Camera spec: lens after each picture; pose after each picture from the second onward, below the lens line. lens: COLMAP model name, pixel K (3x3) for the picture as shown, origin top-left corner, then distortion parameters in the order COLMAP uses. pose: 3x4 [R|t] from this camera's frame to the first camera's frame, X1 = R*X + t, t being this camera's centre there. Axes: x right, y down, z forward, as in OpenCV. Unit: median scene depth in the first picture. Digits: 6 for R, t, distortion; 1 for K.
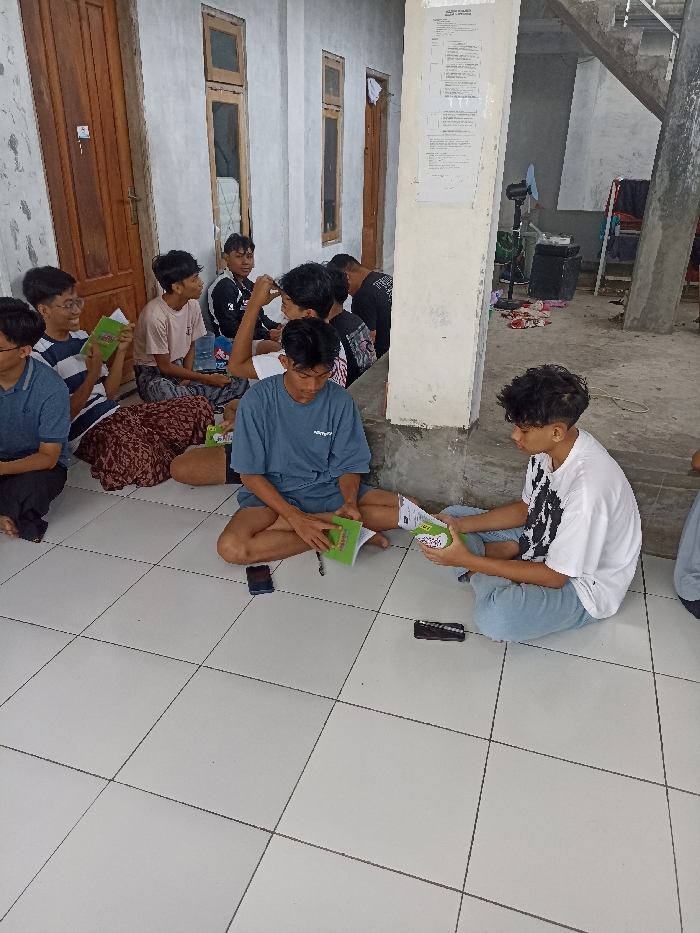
lens RADIAL K [[687.2, 0, 349.2], [0, 687.2, 463.6], [0, 0, 1]] dist [0.058501, -0.052543]
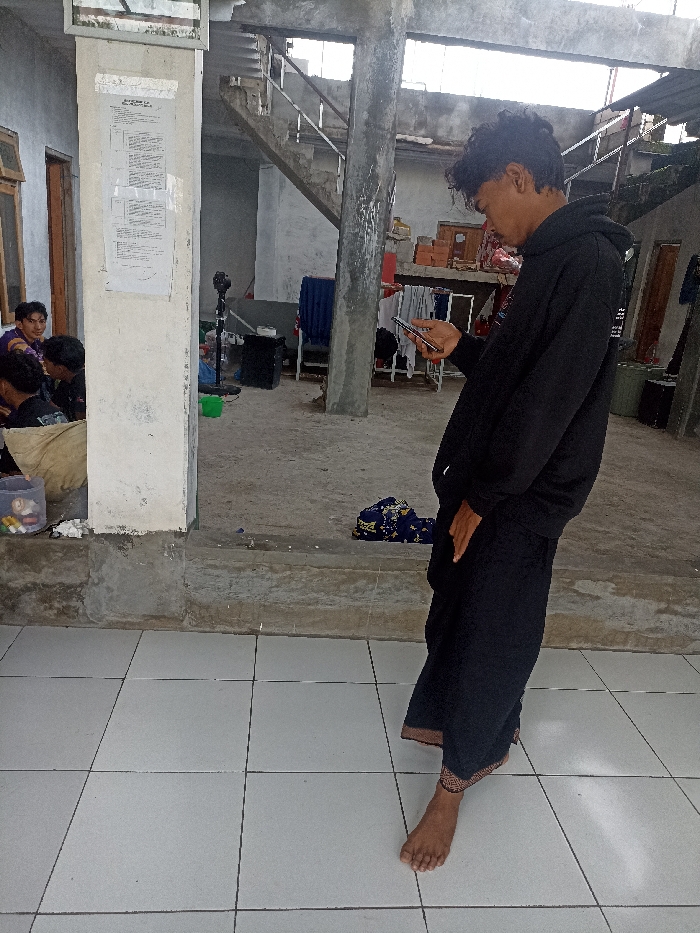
lens RADIAL K [[687.2, 0, 351.2], [0, 687.2, 462.4], [0, 0, 1]] dist [0.058501, -0.052543]
pose [[0.915742, -0.055512, 0.397914, 0.009528], [0.099813, 0.990792, -0.091481, -0.022960], [-0.389171, 0.123490, 0.912850, 0.040788]]
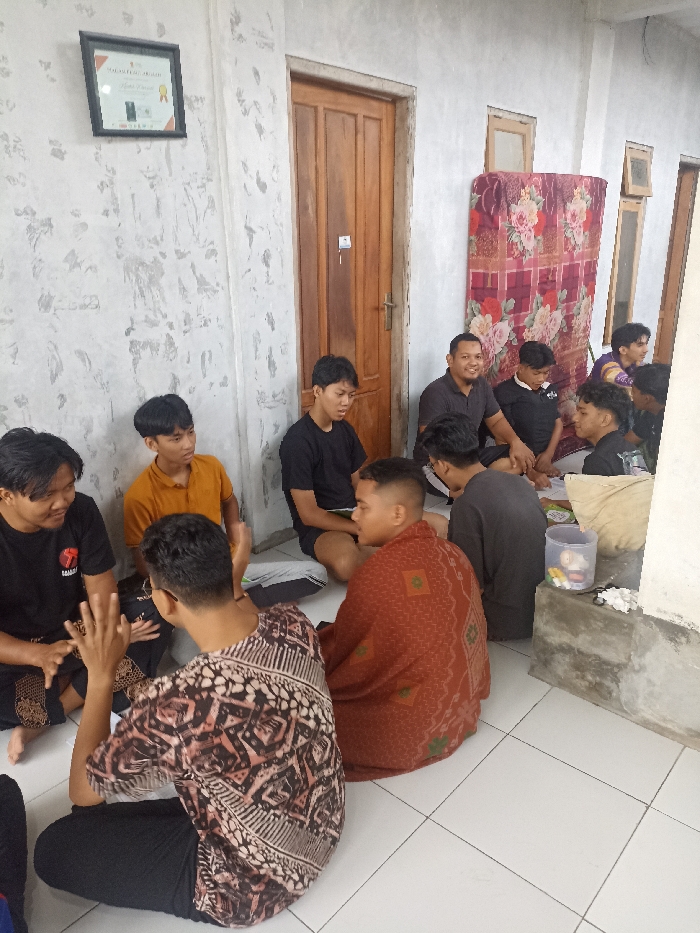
lens RADIAL K [[687.2, 0, 351.0], [0, 687.2, 465.9], [0, 0, 1]] dist [0.058501, -0.052543]
pose [[0.919789, 0.099611, -0.379561, 0.026455], [-0.140648, 0.986667, -0.081893, -0.072757], [0.366343, 0.128709, 0.921535, 0.123353]]
